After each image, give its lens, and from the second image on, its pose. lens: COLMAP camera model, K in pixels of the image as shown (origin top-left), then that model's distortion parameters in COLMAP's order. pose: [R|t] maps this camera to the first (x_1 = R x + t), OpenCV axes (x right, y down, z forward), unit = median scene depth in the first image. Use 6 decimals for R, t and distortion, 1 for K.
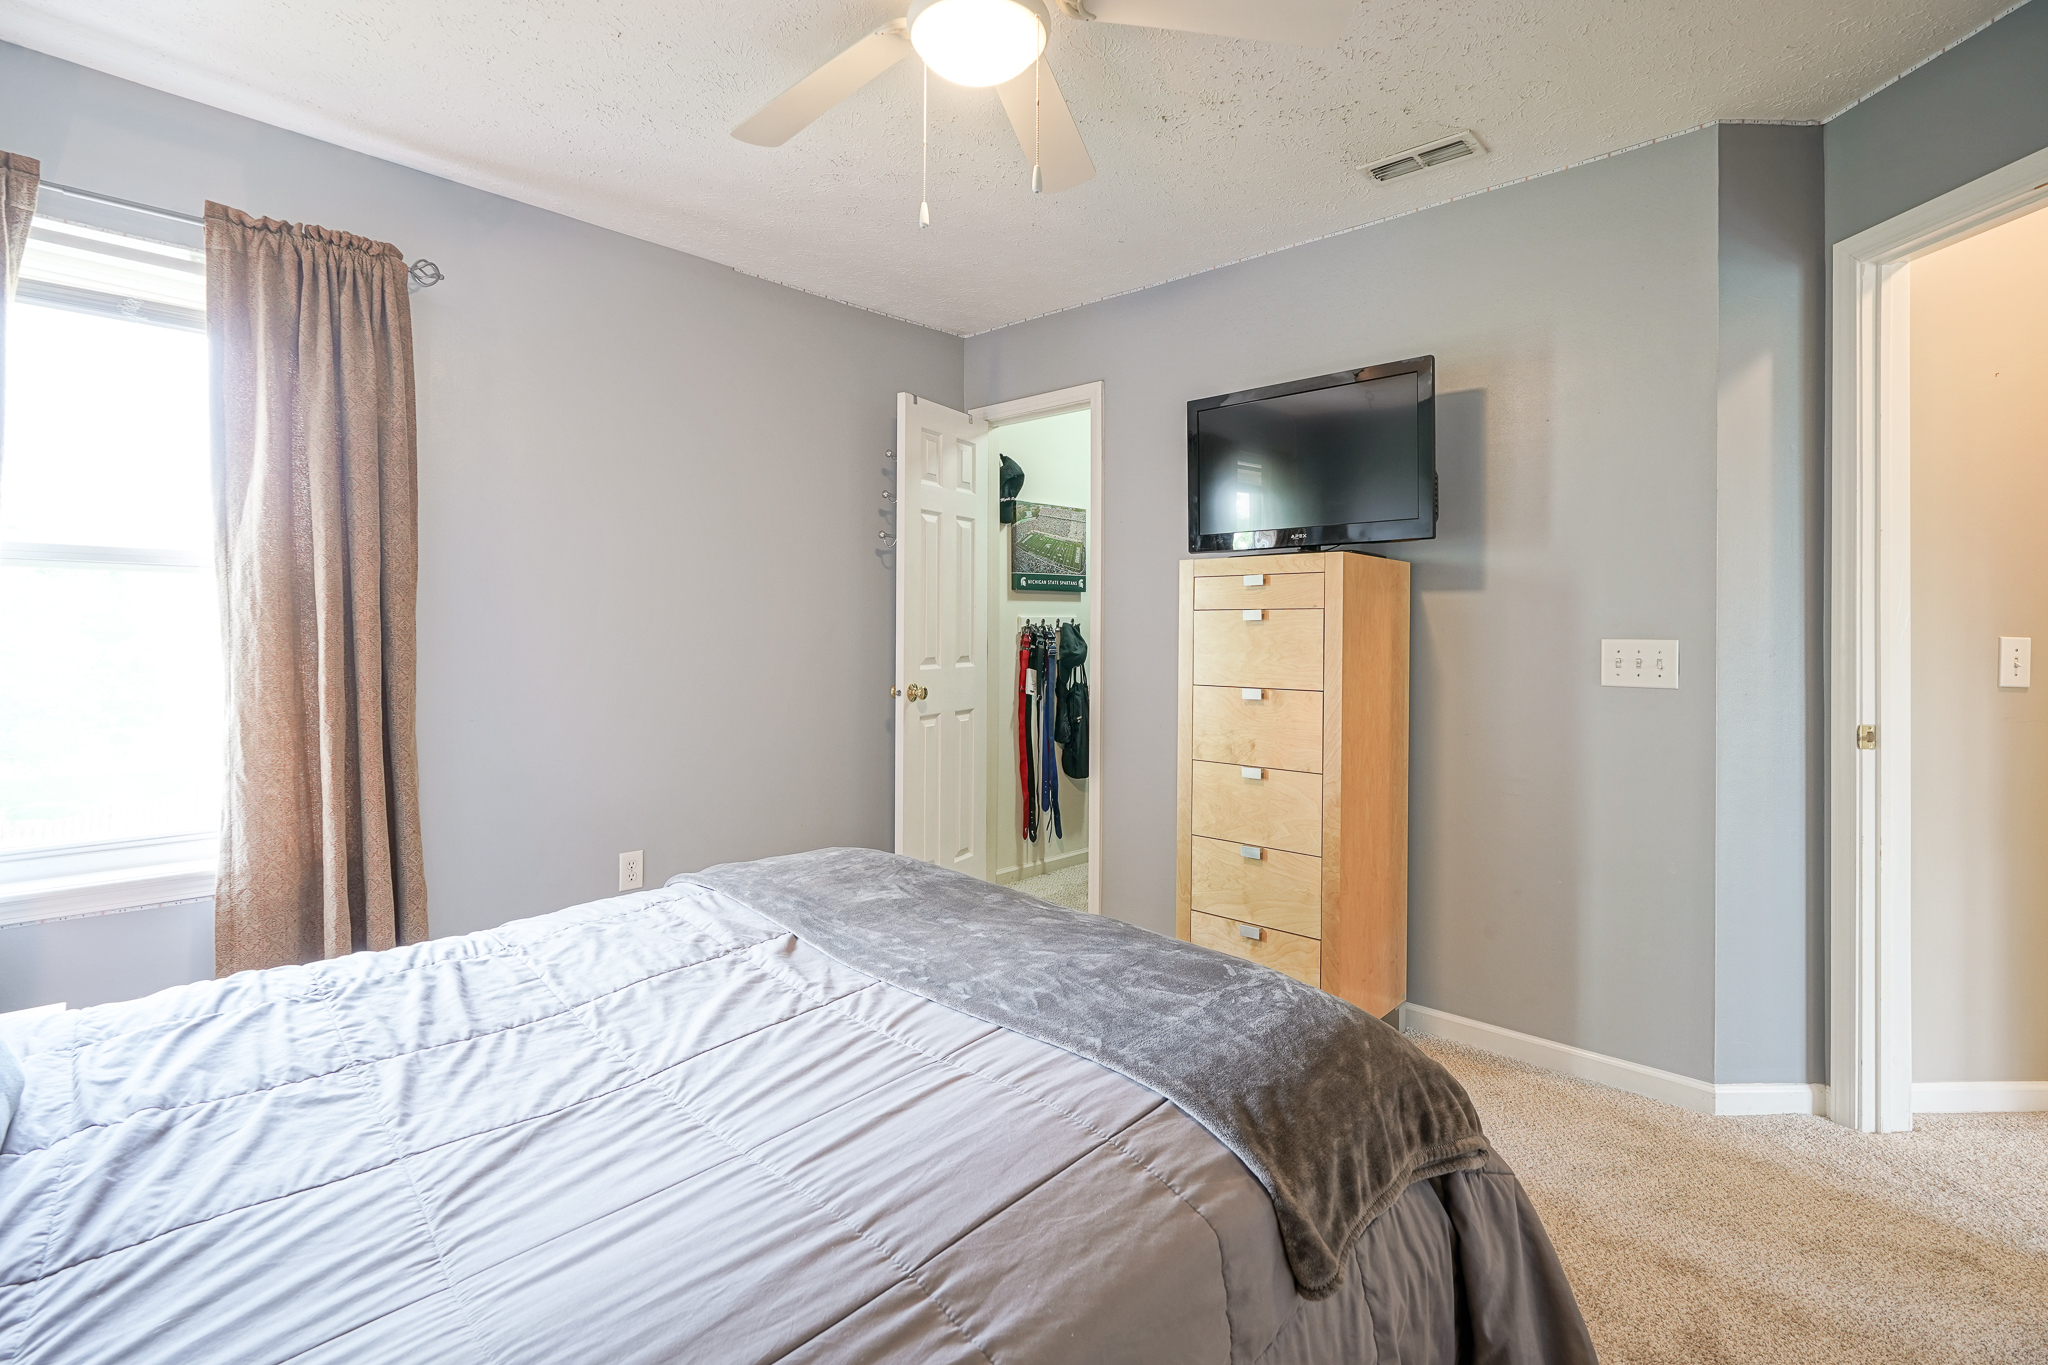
lens RADIAL K [[931.0, 0, 1034.2], [0, 931.0, 637.8], [0, 0, 1]] dist [0.001067, 0.000504]
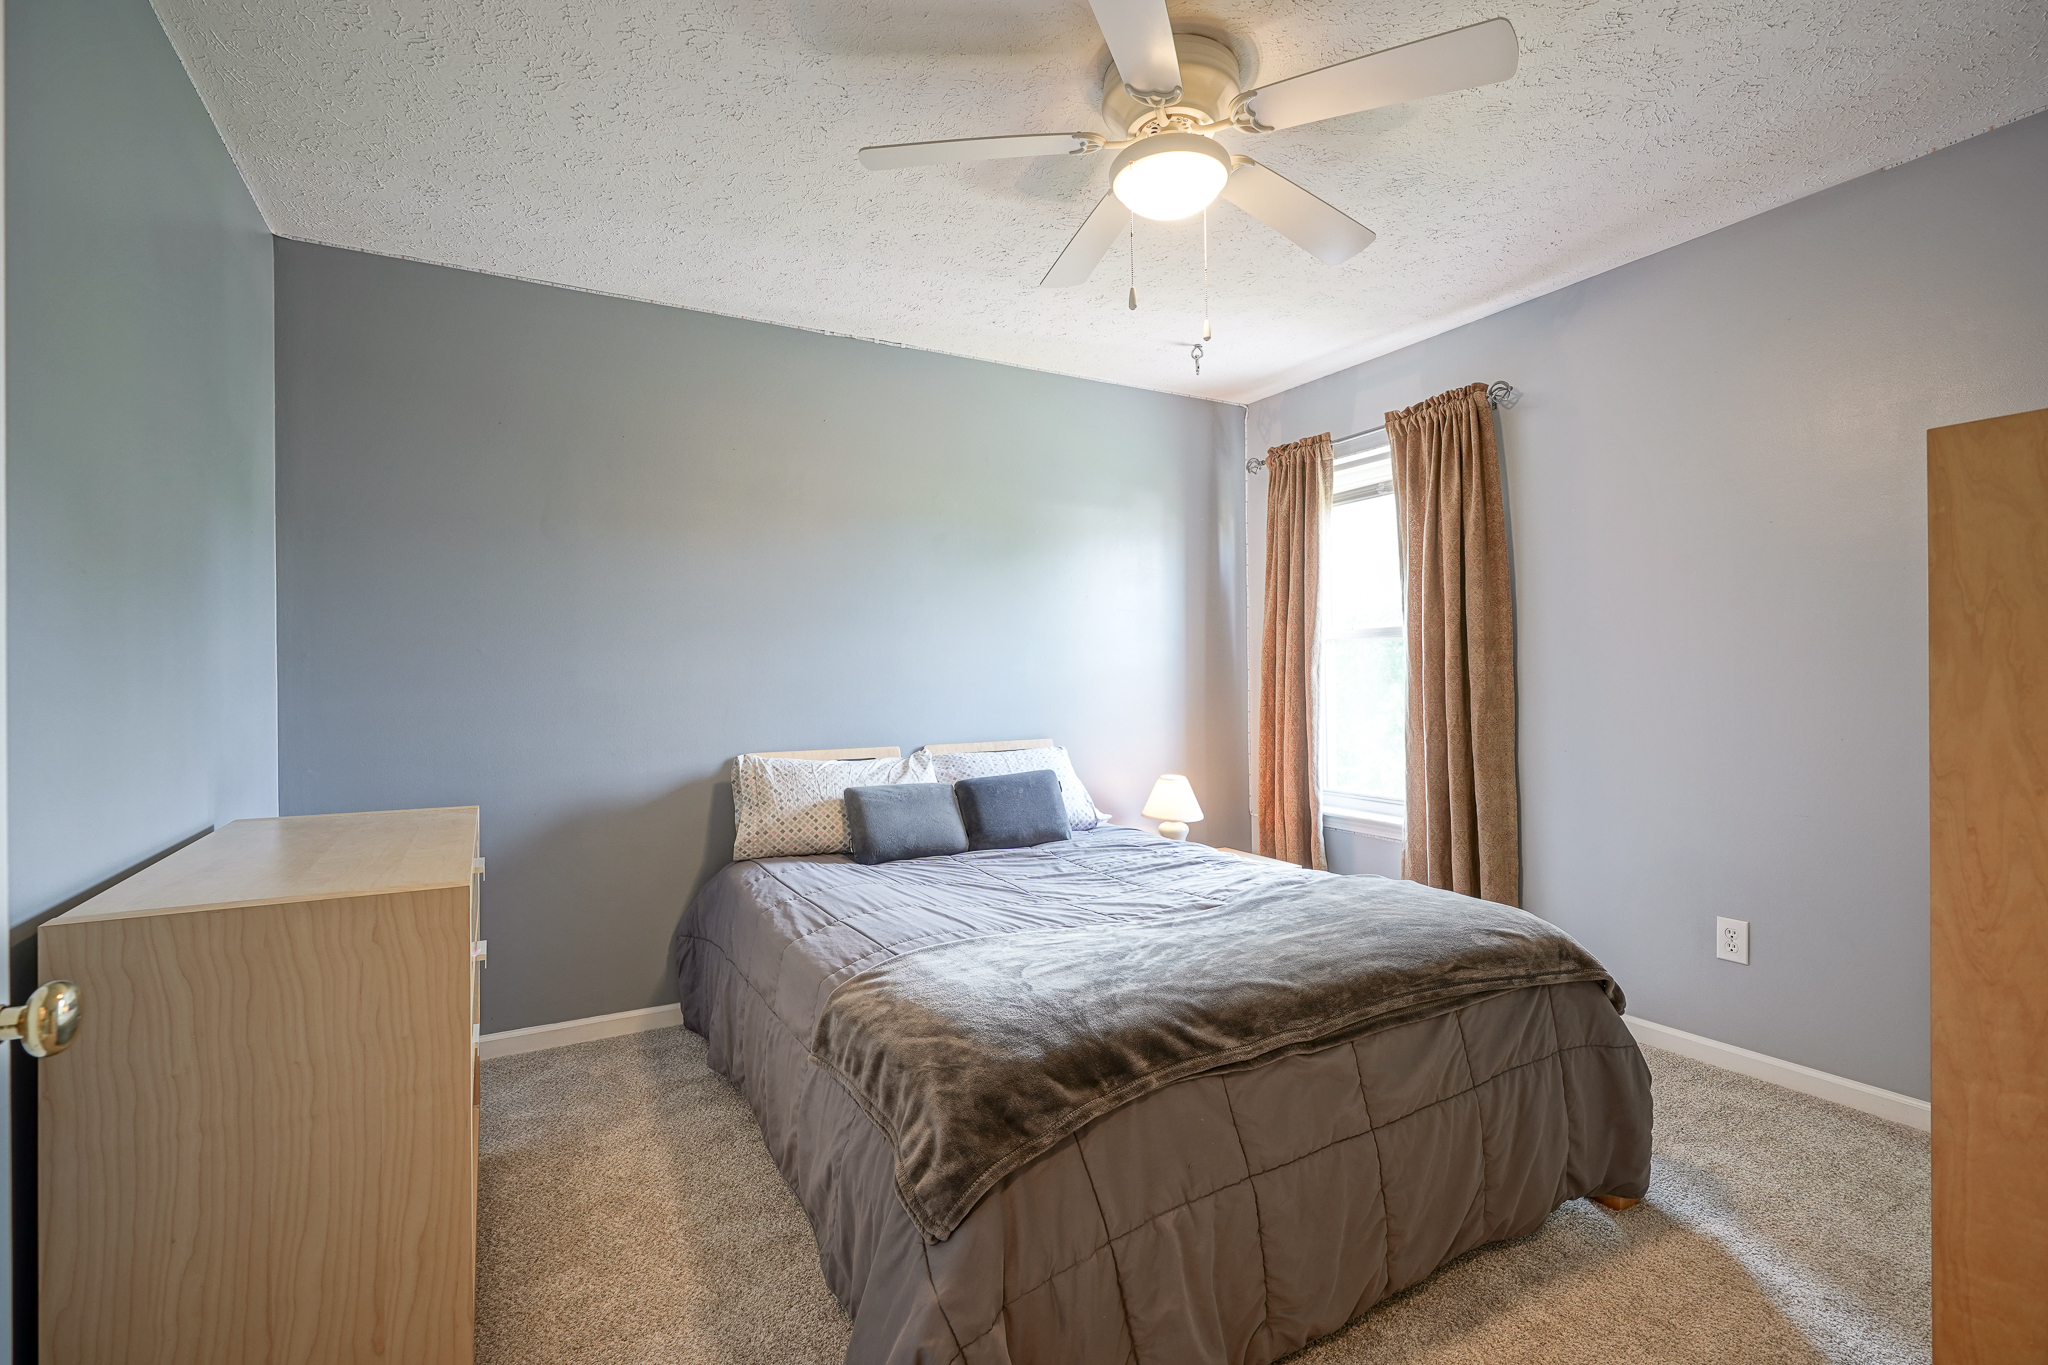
lens RADIAL K [[931.0, 0, 1026.4], [0, 931.0, 683.1], [0, 0, 1]] dist [0.001067, 0.000504]
pose [[-0.310260, 0.002809, -0.950648, 0.855959], [-0.001145, 0.999994, 0.003328, 0.004297], [0.950651, 0.002121, -0.310255, 0.882226]]
